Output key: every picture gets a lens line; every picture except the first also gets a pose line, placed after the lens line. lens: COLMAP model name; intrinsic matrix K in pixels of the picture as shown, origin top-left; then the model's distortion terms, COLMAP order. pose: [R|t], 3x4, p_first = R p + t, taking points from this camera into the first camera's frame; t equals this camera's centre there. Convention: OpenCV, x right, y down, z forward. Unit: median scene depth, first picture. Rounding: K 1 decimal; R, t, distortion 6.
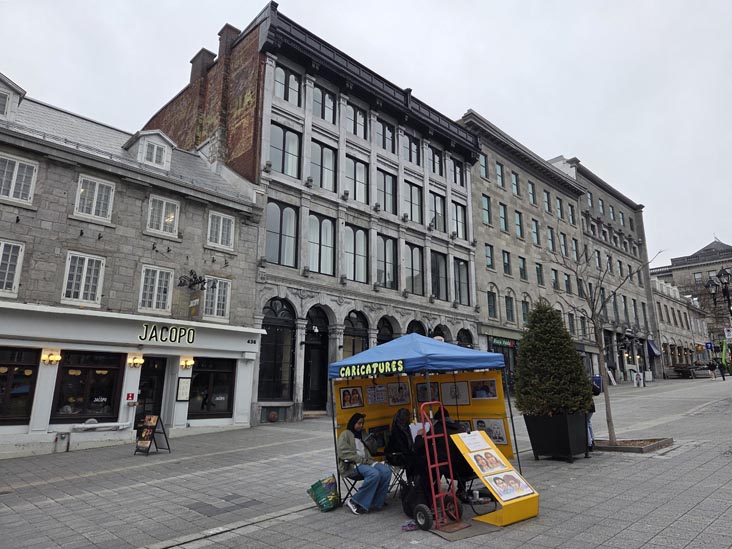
lens RADIAL K [[501.8, 0, 366.0], [0, 501.8, 274.5], [0, 0, 1]] dist [0.060803, -0.002454]
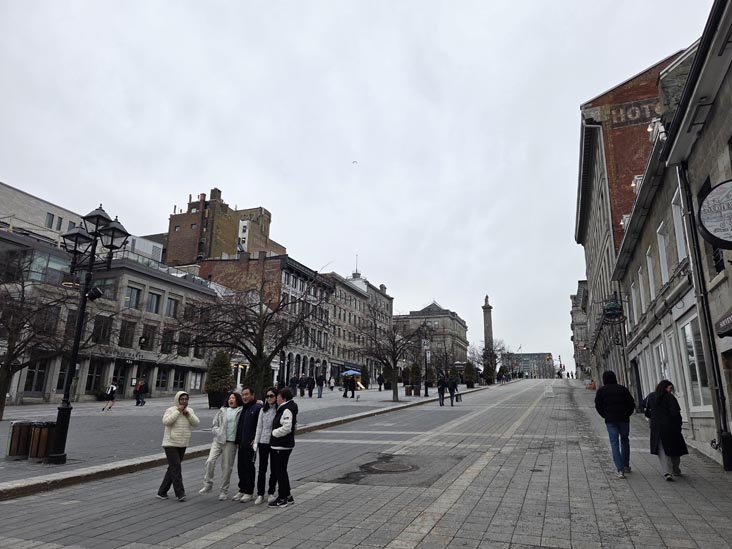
lens RADIAL K [[501.8, 0, 366.0], [0, 501.8, 274.5], [0, 0, 1]] dist [0.060803, -0.002454]
pose [[0.904366, 0.120048, 0.409524, -0.663899], [-0.112109, 0.992746, -0.043440, -0.221977], [-0.411768, -0.006626, 0.911265, -1.333244]]
